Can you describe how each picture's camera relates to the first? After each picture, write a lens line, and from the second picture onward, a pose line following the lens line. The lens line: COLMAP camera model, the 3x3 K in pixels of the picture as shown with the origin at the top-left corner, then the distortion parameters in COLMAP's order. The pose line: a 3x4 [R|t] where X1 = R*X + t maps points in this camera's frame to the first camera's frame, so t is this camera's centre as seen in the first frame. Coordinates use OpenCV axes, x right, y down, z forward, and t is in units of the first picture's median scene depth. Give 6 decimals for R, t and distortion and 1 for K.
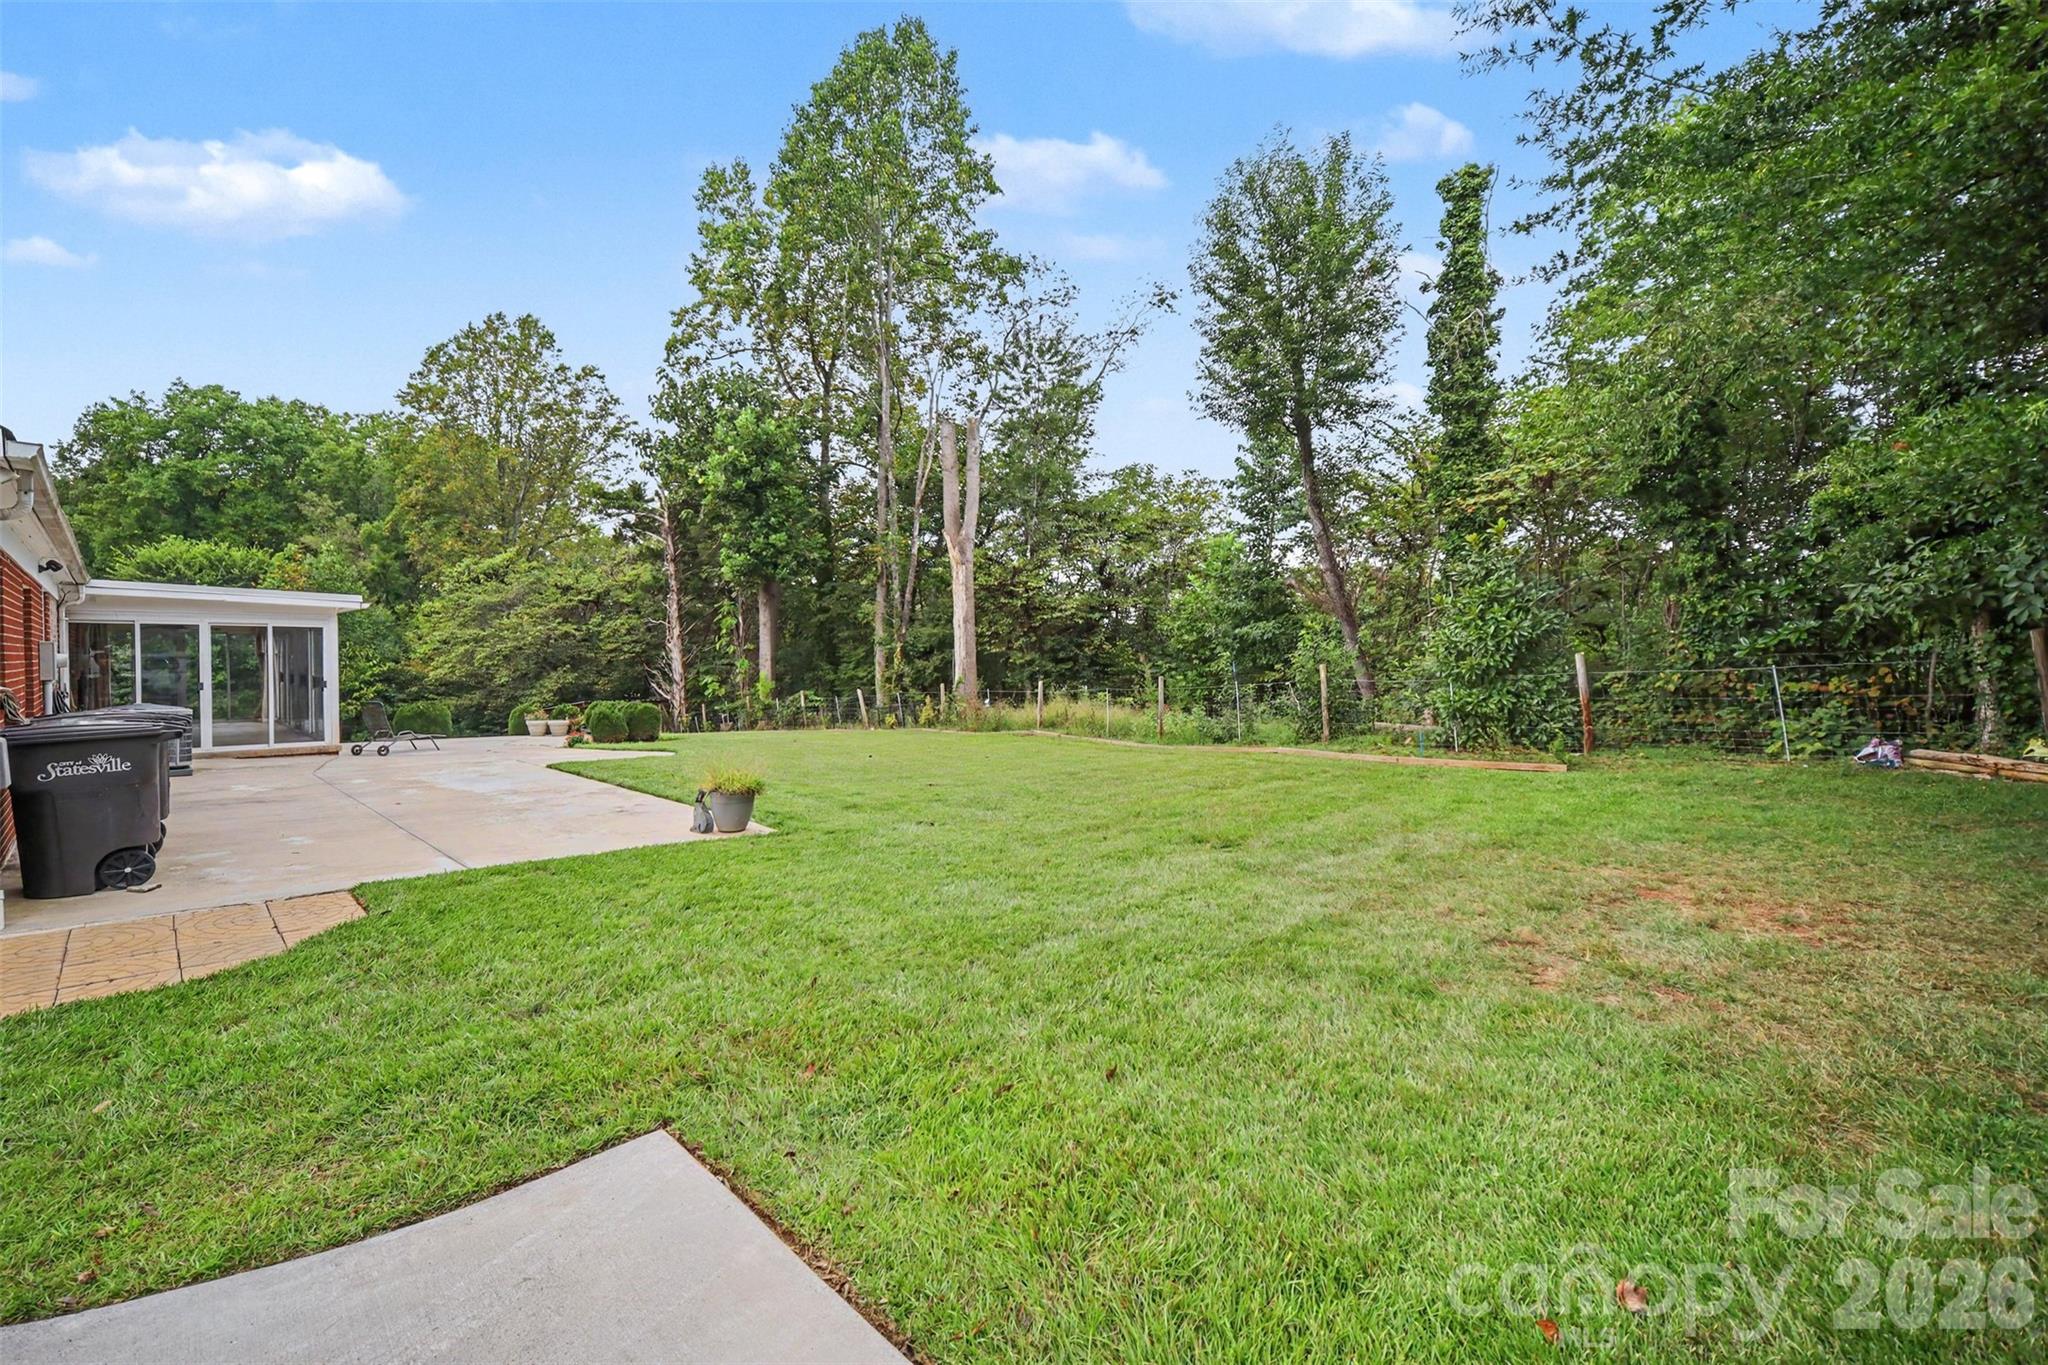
lens RADIAL K [[892.6, 0, 1029.2], [0, 892.6, 683.7], [0, 0, 1]] dist [0.011014, -0.000561]
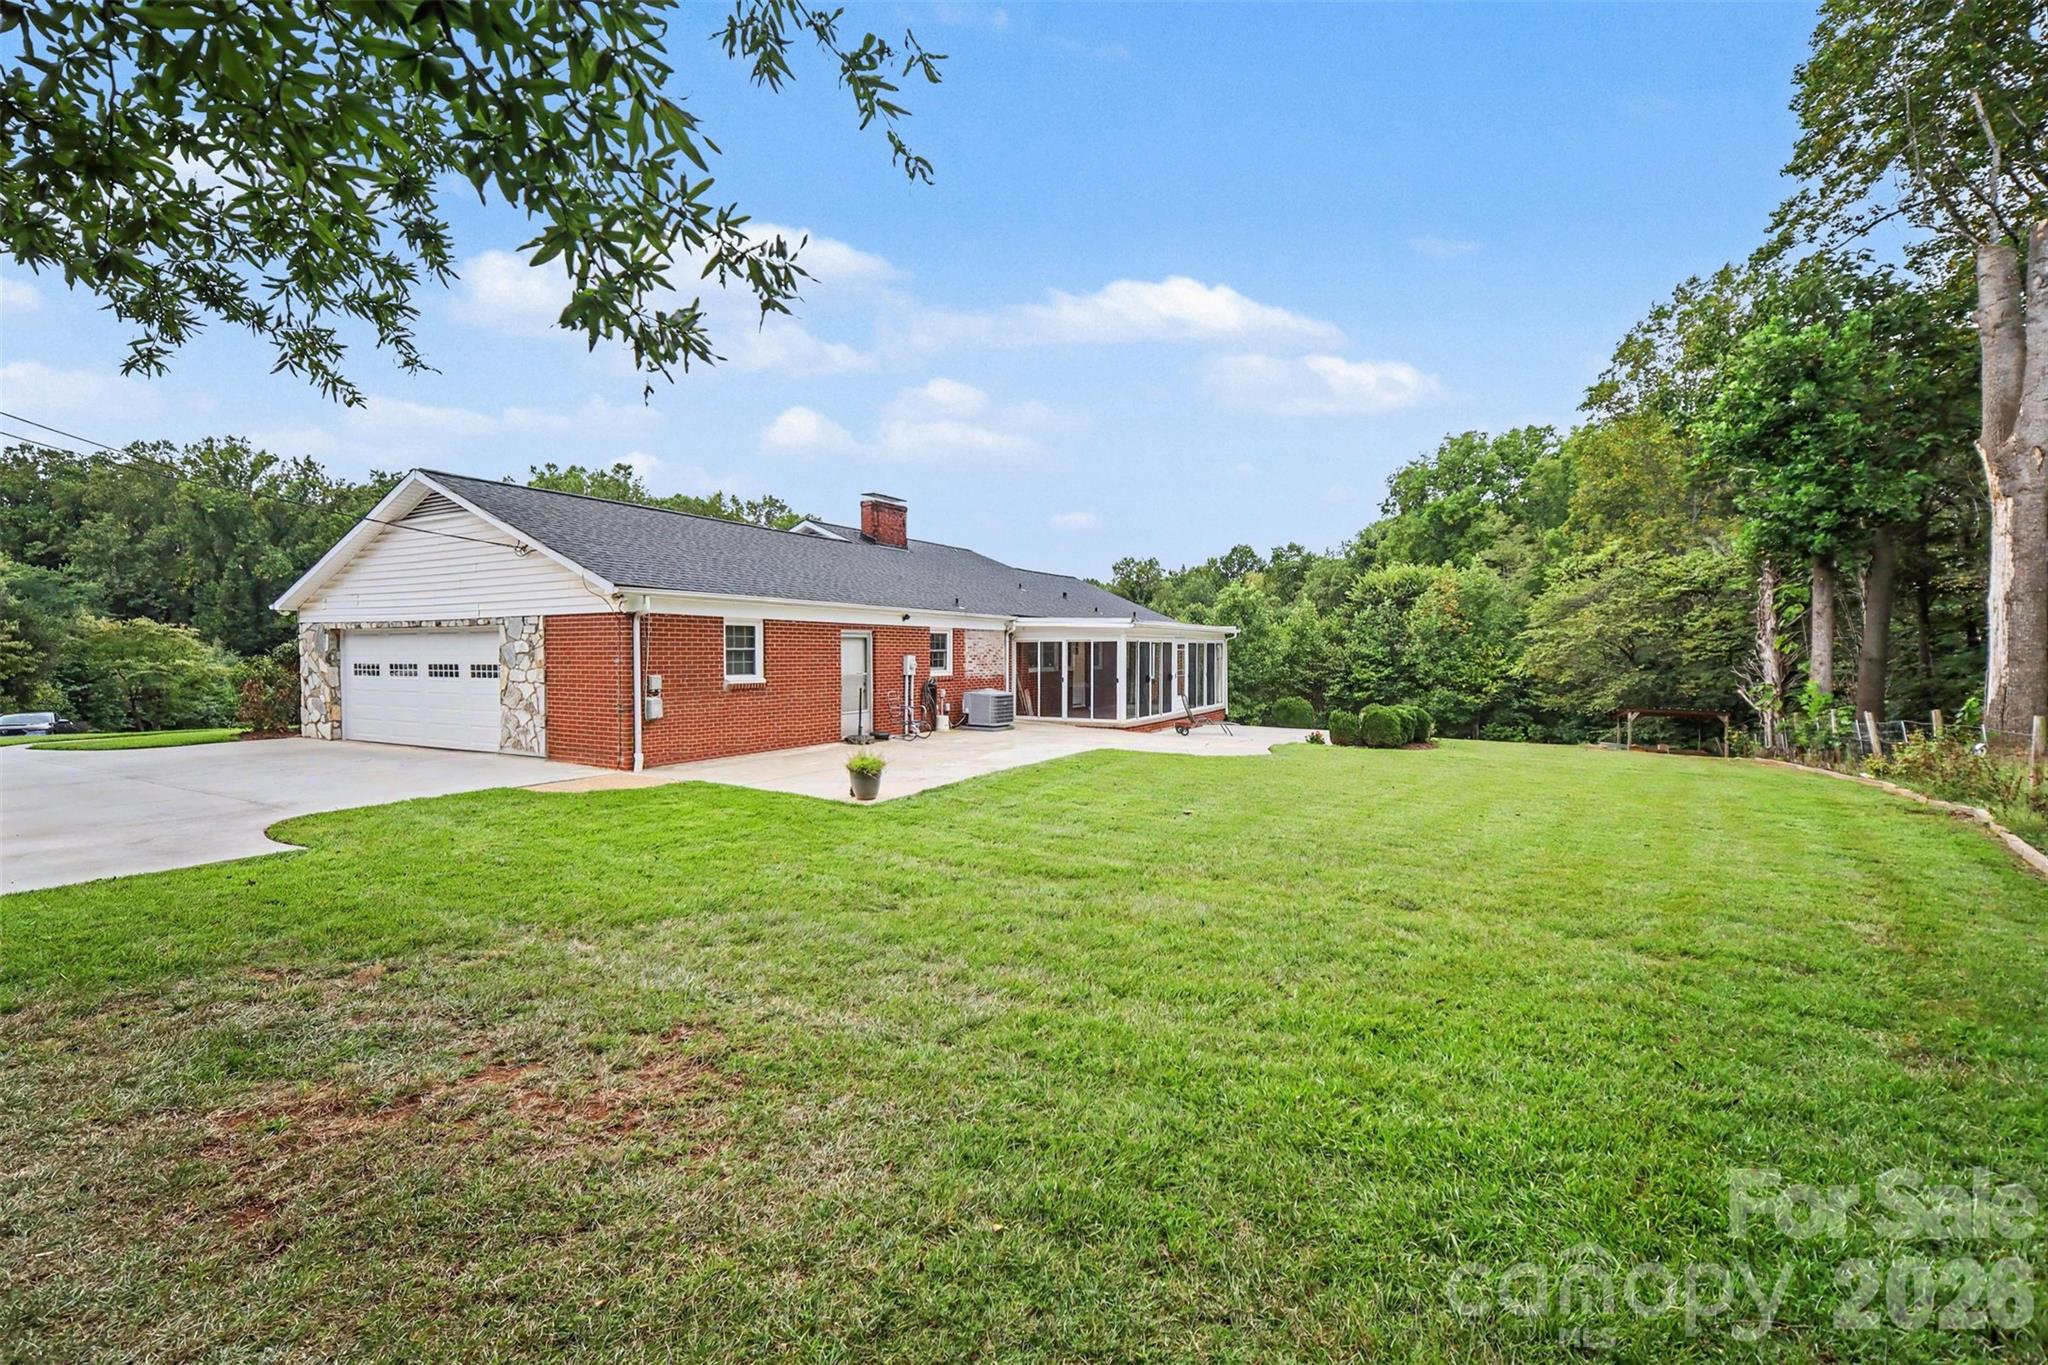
lens RADIAL K [[892.6, 0, 1019.2], [0, 892.6, 677.1], [0, 0, 1]] dist [0.011014, -0.000561]
pose [[0.254798, 0.025470, -0.966659, 0.229178], [-0.027226, 0.999446, 0.019157, -0.011388], [0.966611, 0.021437, 0.255350, 0.197823]]
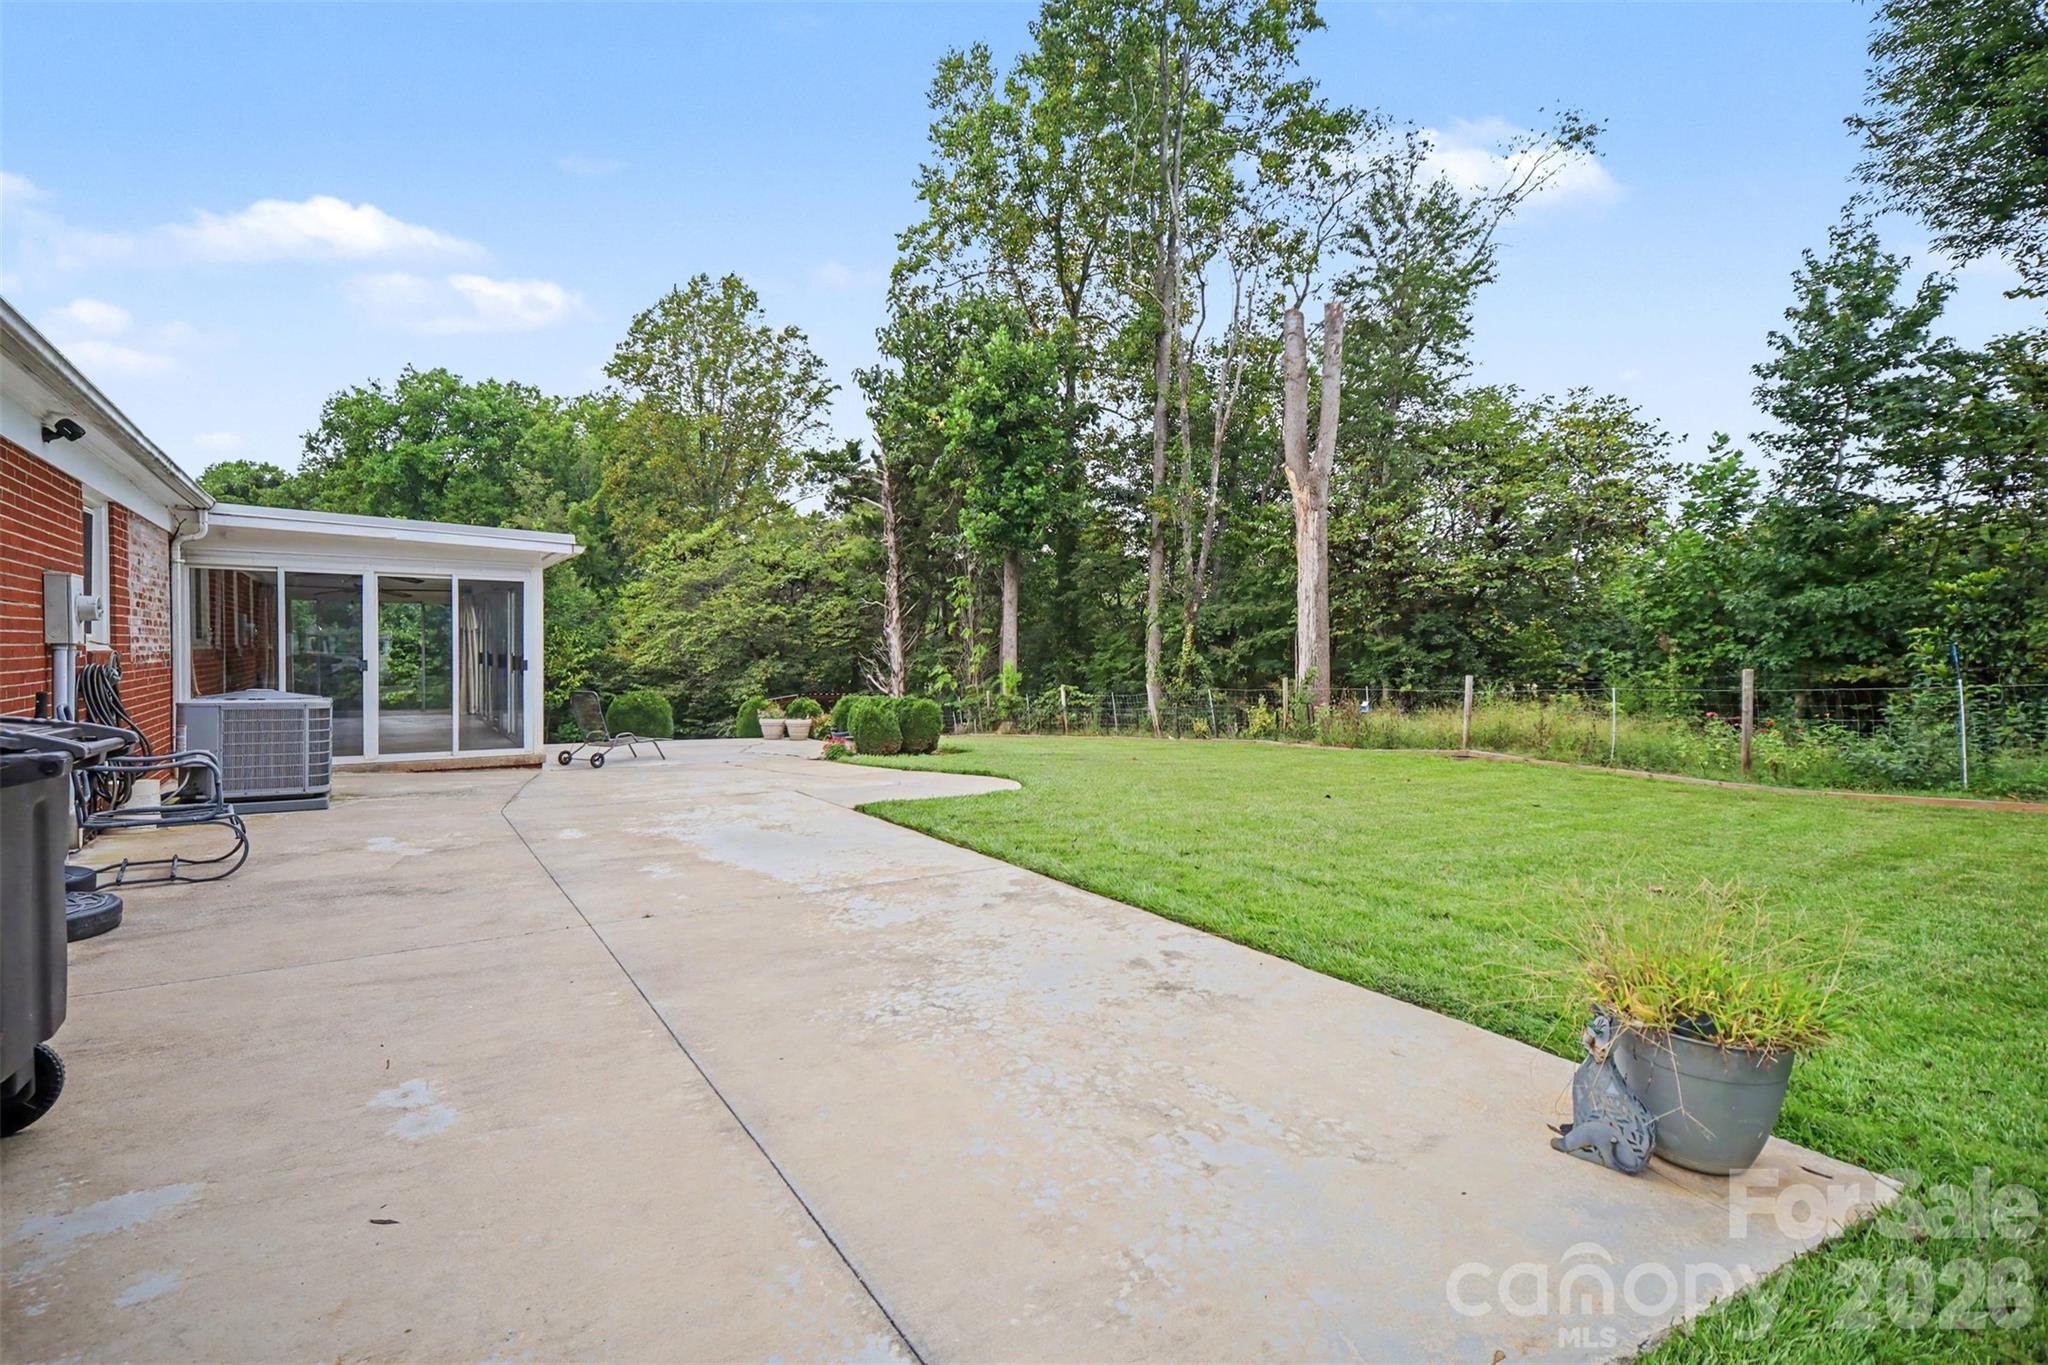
lens RADIAL K [[968.1, 0, 1019.1], [0, 968.1, 680.3], [0, 0, 1]] dist [0.019401, 0.001736]
pose [[0.979203, 0.012786, -0.202481, -0.108269], [-0.012800, 0.999917, 0.001242, 0.002657], [0.202480, 0.001375, 0.979285, 0.143124]]
